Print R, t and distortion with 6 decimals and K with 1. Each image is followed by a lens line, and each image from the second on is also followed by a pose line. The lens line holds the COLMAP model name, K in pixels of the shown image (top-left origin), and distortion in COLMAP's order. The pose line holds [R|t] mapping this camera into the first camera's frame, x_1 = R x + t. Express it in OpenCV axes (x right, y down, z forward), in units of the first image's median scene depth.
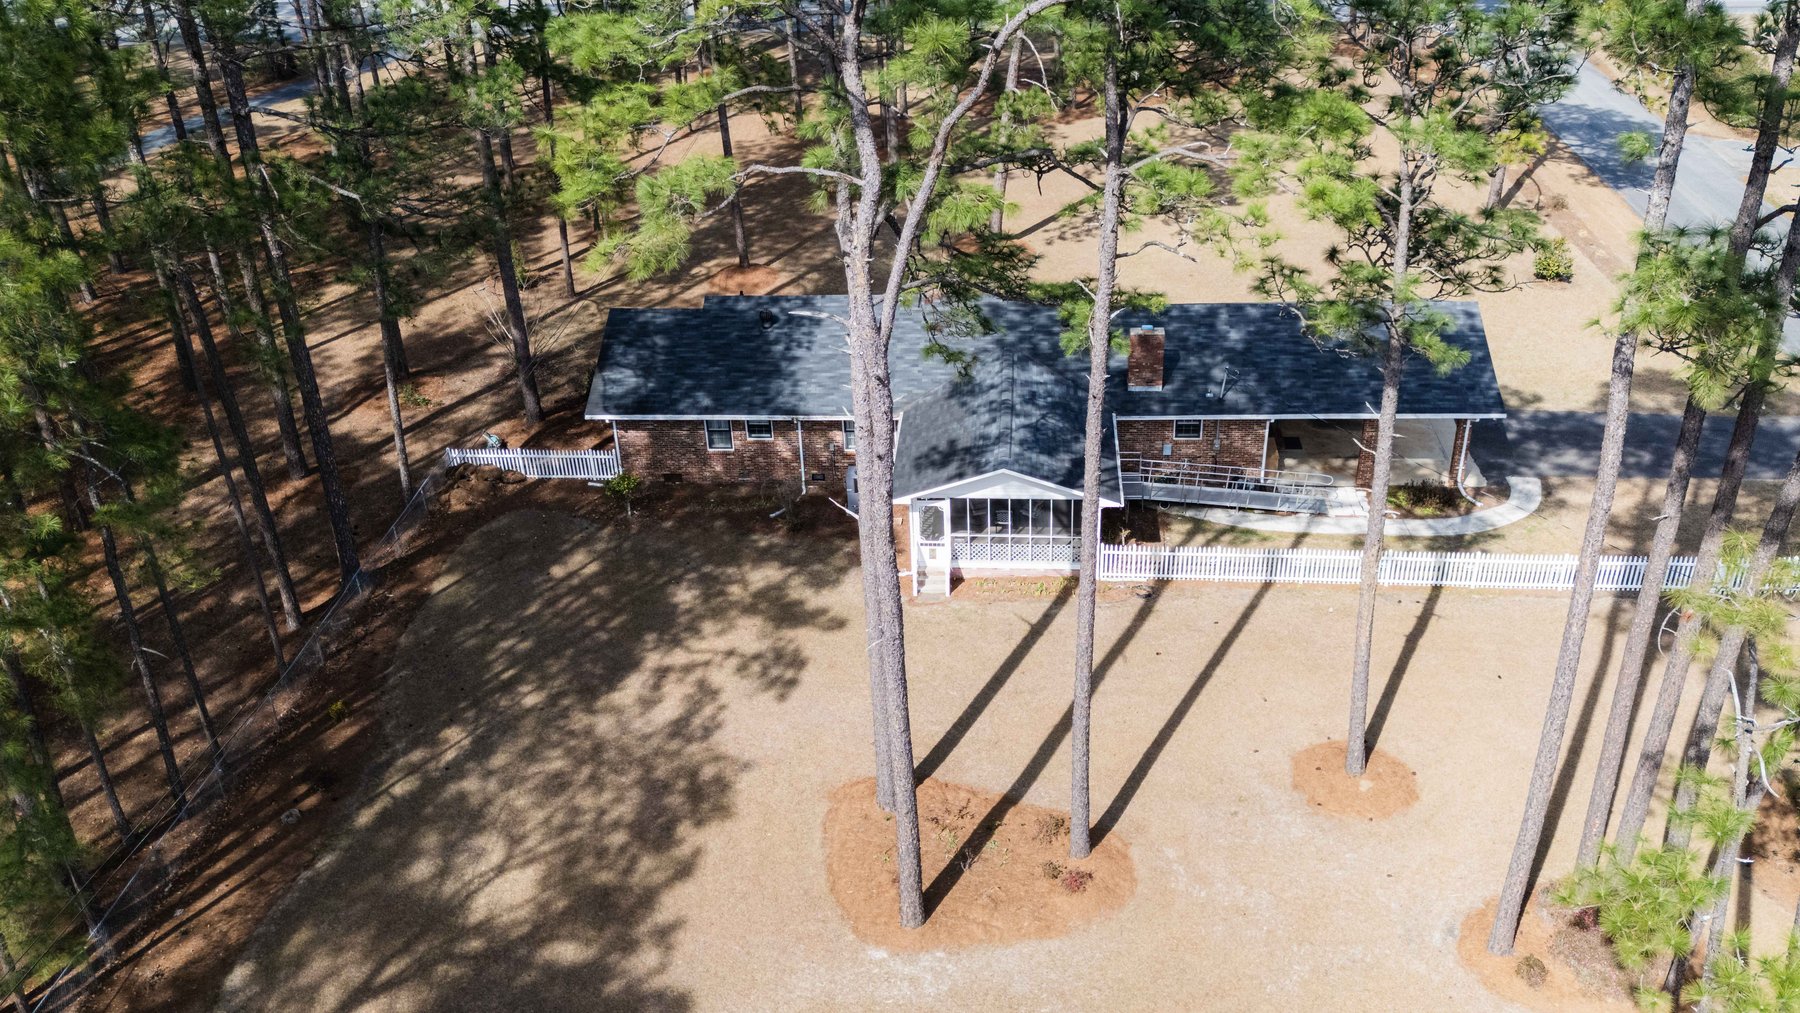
lens RADIAL K [[1501.6, 0, 907.2], [0, 1501.6, 504.2], [0, 0, 1]] dist [0.139799, -0.007272]
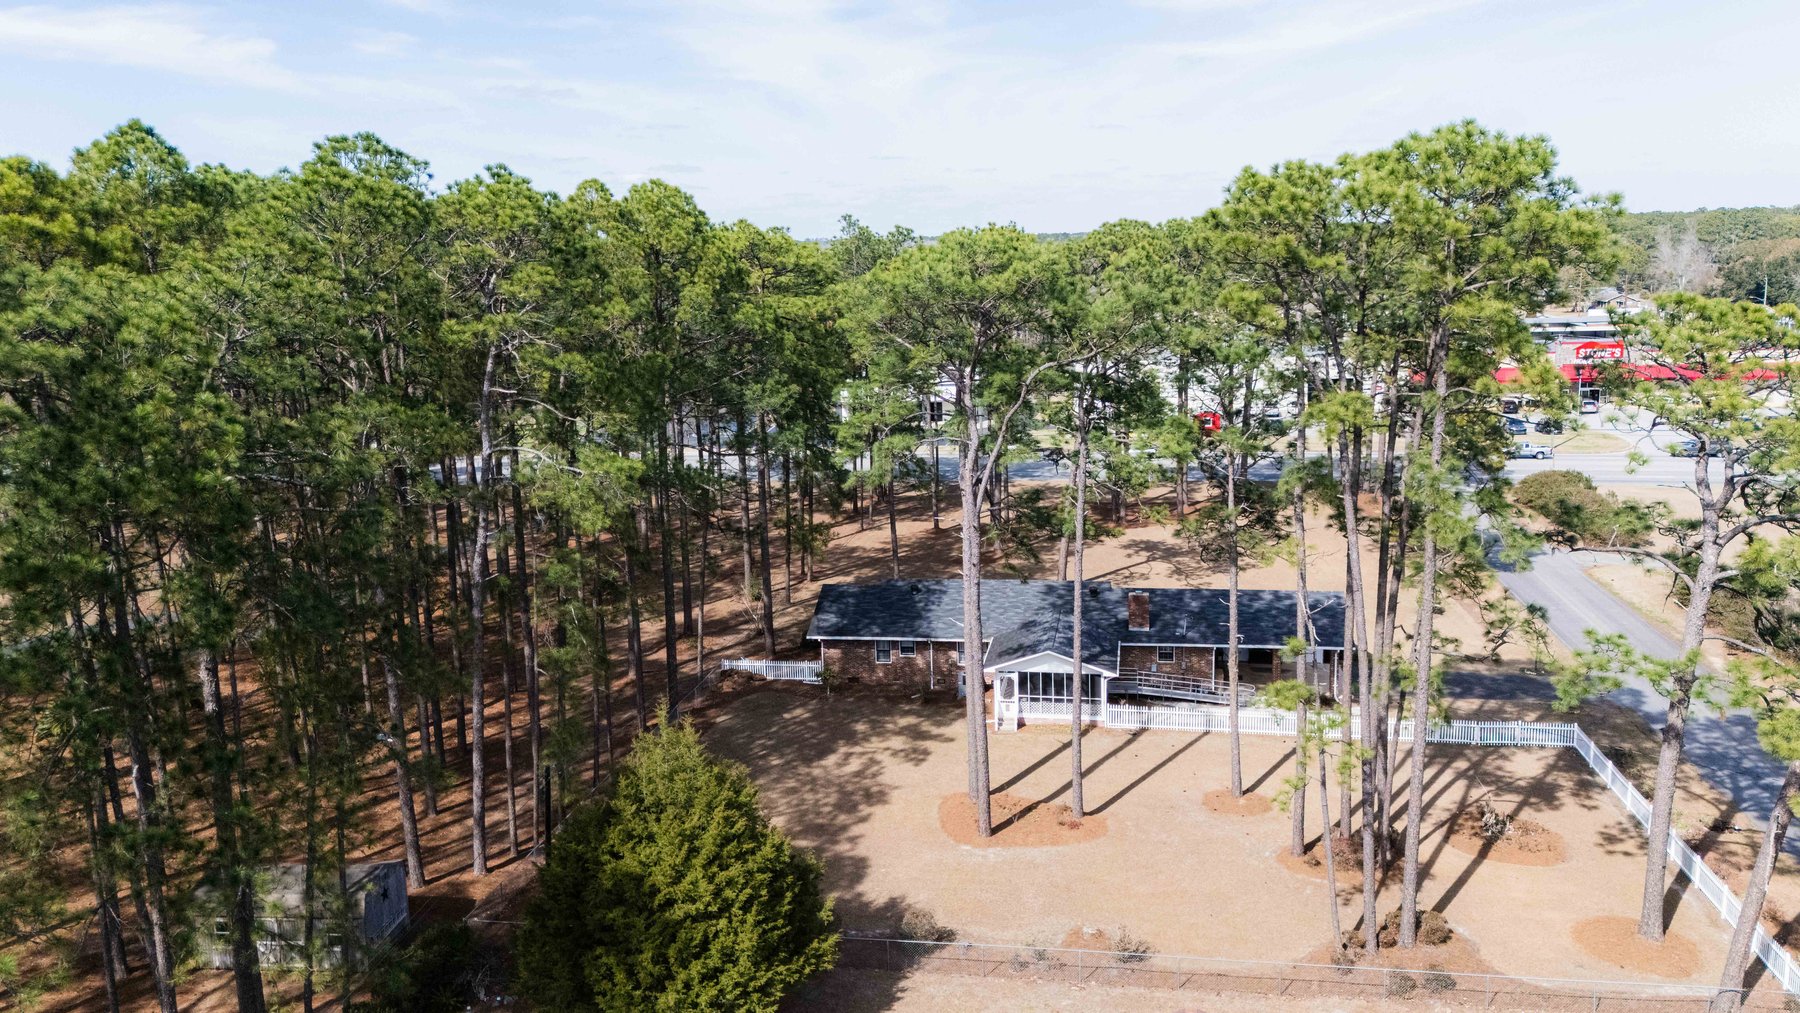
lens RADIAL K [[1501.6, 0, 898.8], [0, 1501.6, 507.3], [0, 0, 1]] dist [0.139799, -0.007272]
pose [[0.995680, 0.024512, -0.089561, 0.041971], [-0.053240, 0.940943, -0.334351, 0.396737], [0.076076, 0.337675, 0.938183, -0.683495]]
